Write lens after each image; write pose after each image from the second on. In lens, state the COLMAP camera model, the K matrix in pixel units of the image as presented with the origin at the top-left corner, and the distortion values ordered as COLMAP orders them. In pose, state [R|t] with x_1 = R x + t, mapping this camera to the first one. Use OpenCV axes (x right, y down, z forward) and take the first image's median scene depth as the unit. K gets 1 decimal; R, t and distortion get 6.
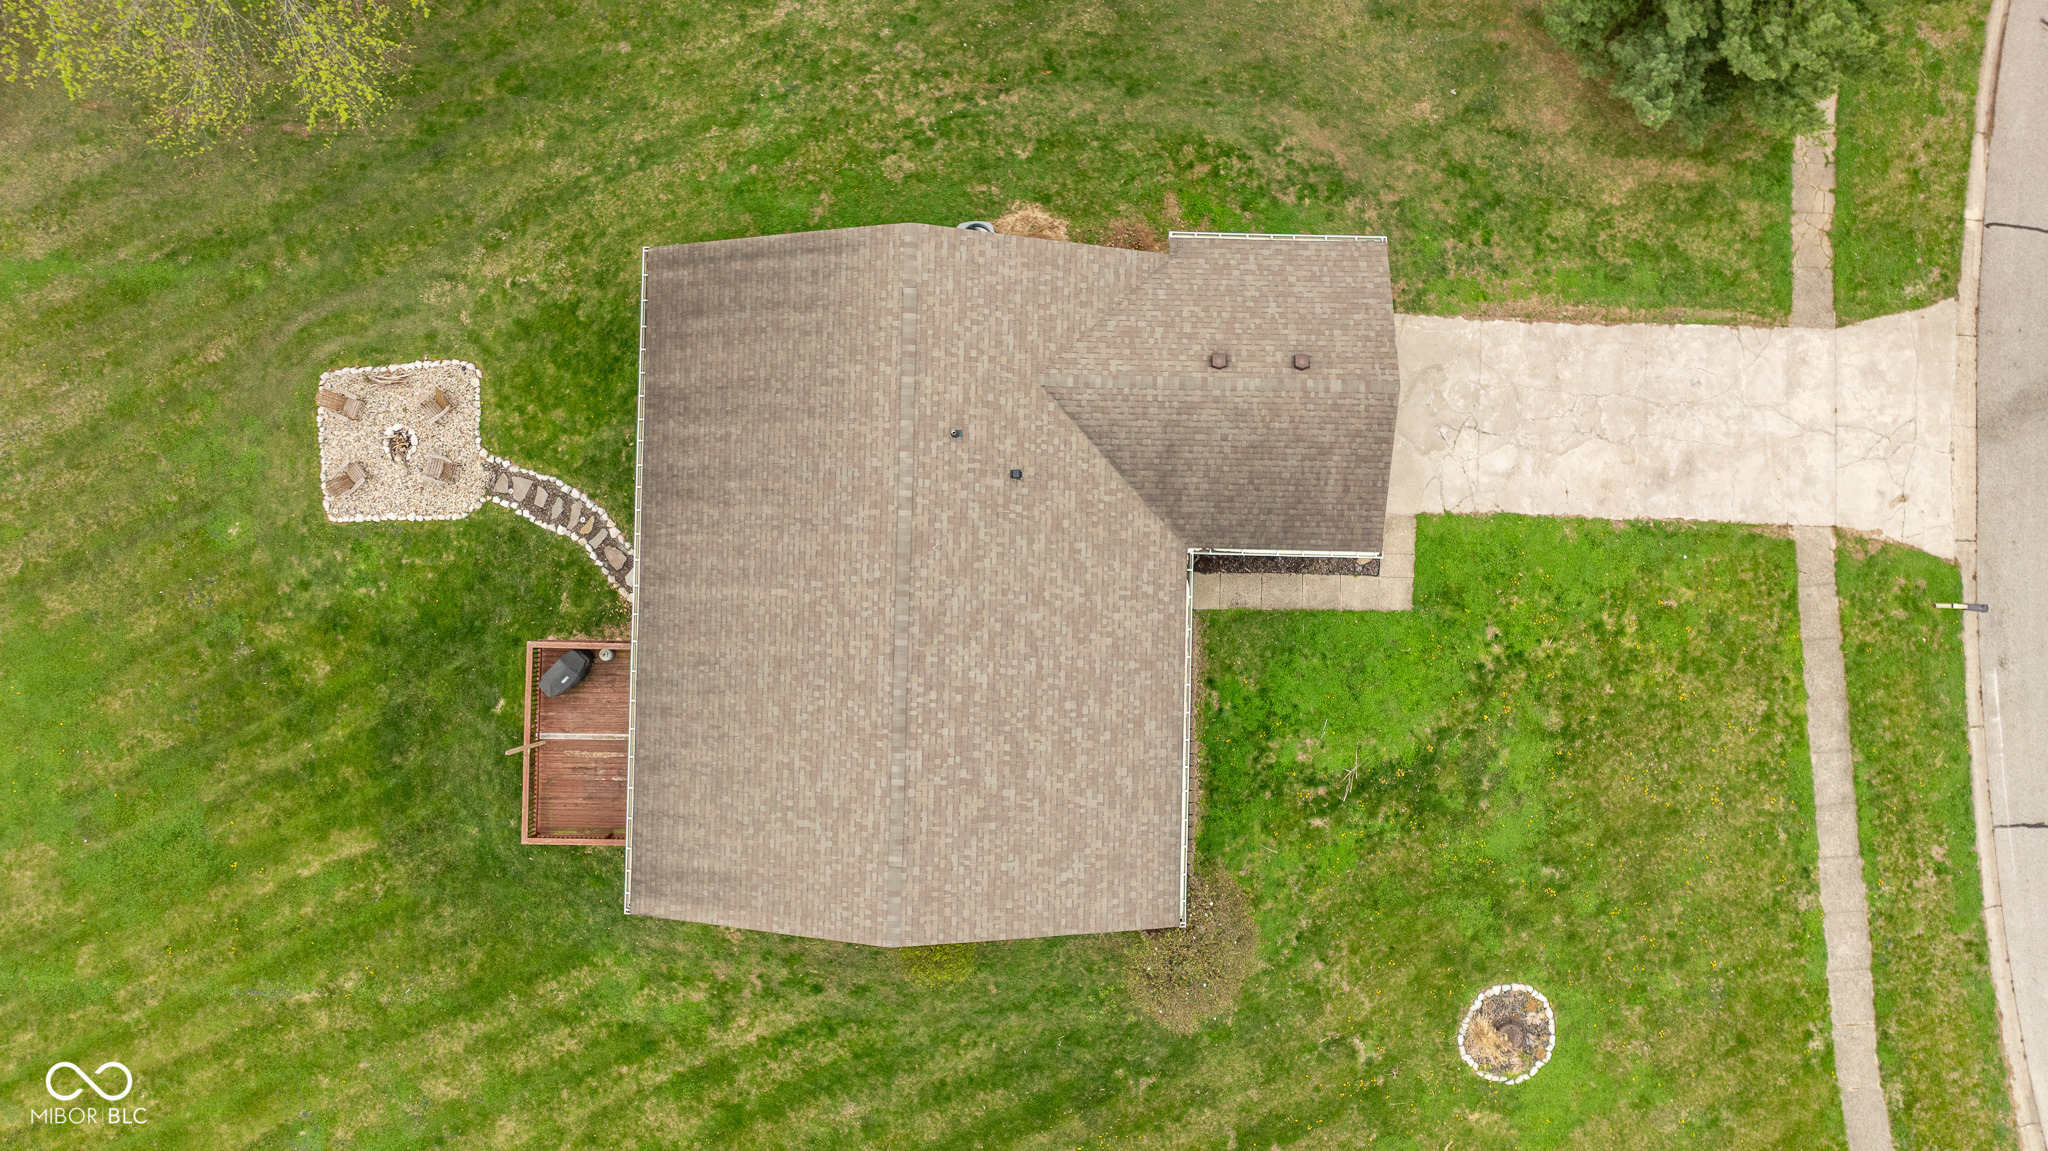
lens RADIAL K [[1492.7, 0, 1024.0], [0, 1492.7, 575.5], [0, 0, 1]] dist [-0.044691, 0.076703]
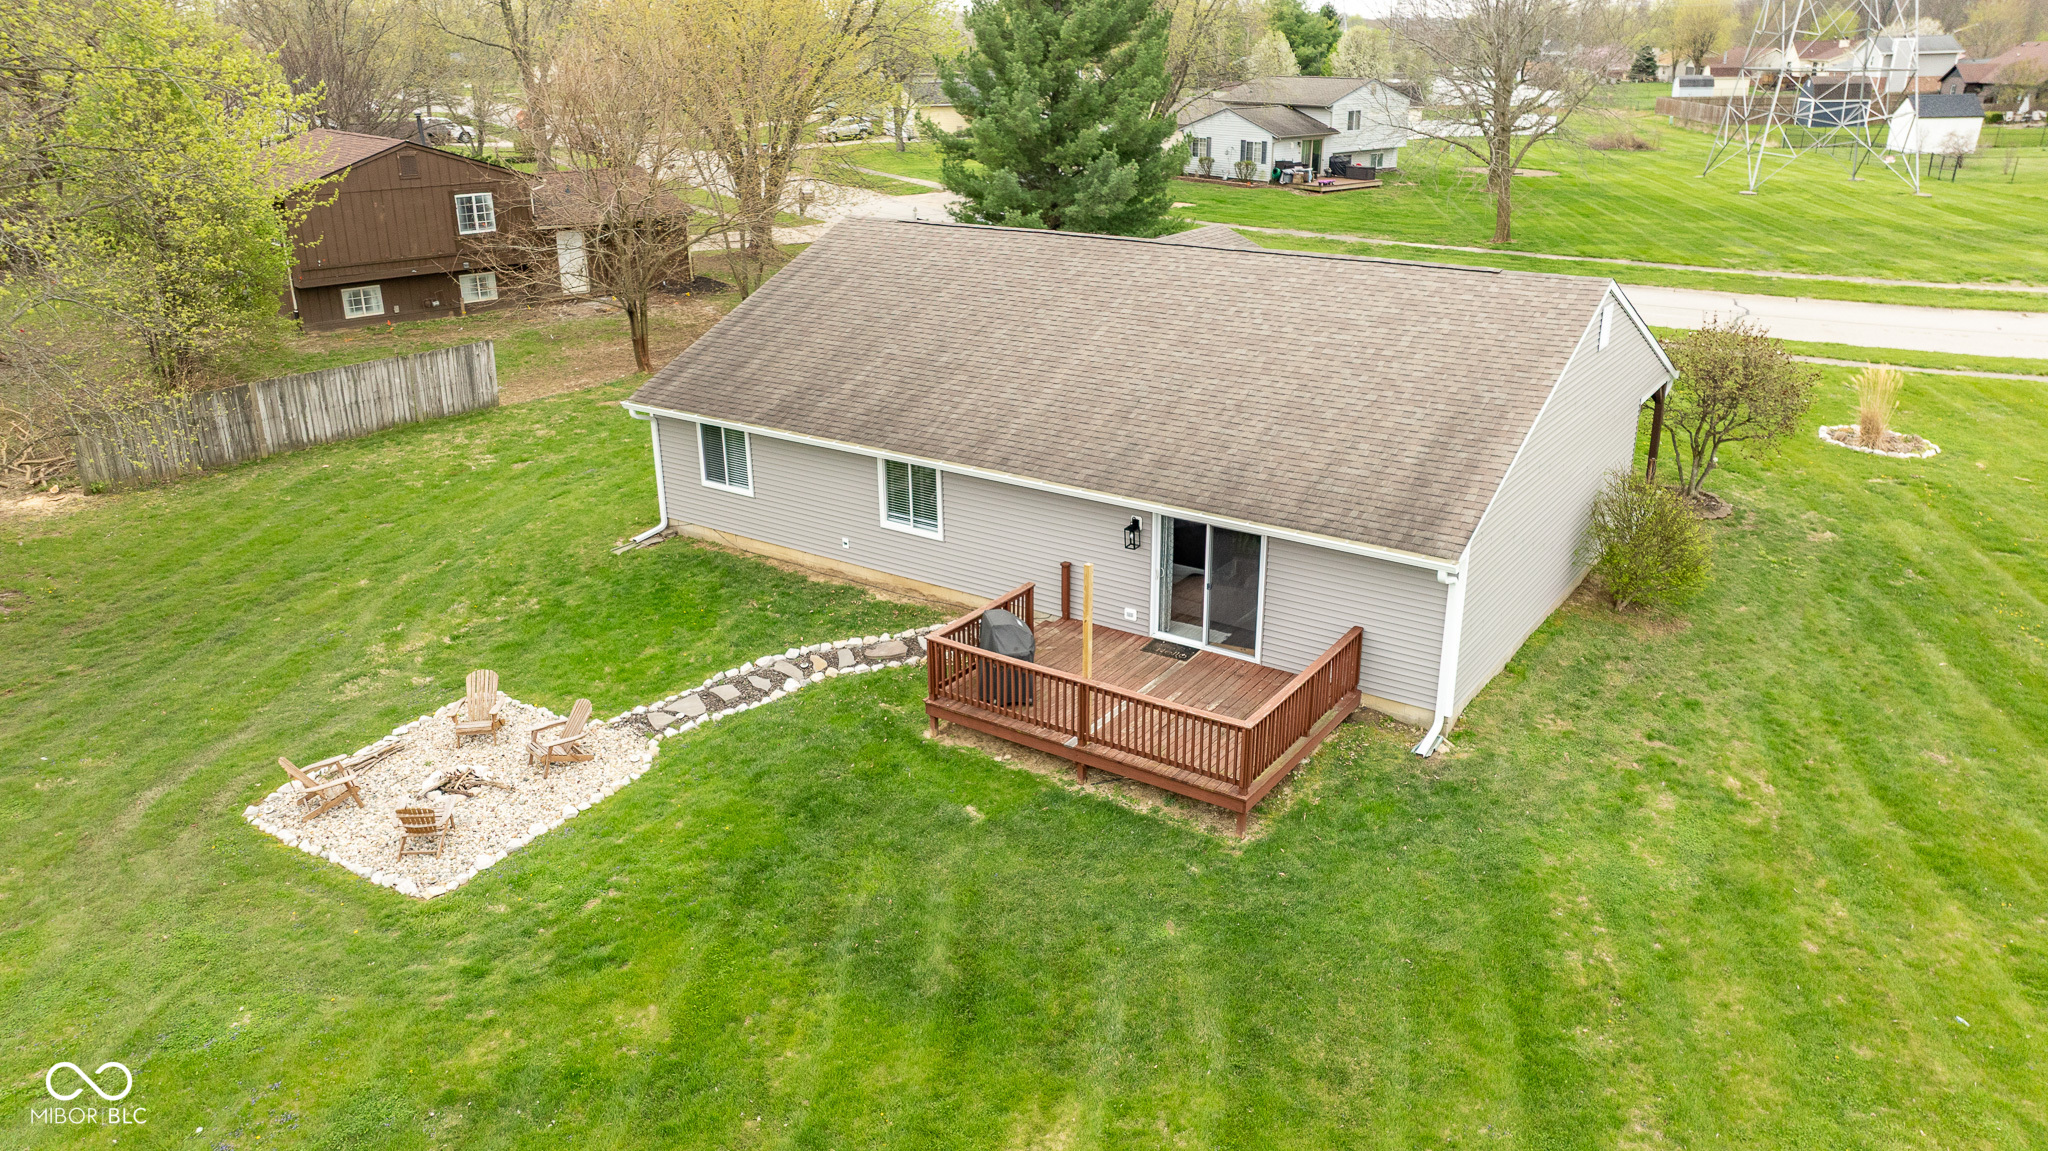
lens RADIAL K [[1443.4, 0, 1024.0], [0, 1443.4, 575.5], [0, 0, 1]] dist [-0.020489, 0.001766]
pose [[0.550085, -0.287829, 0.783939, -0.702914], [0.835011, 0.203943, -0.511043, 0.334729], [-0.012786, 0.935715, 0.352526, 0.754950]]
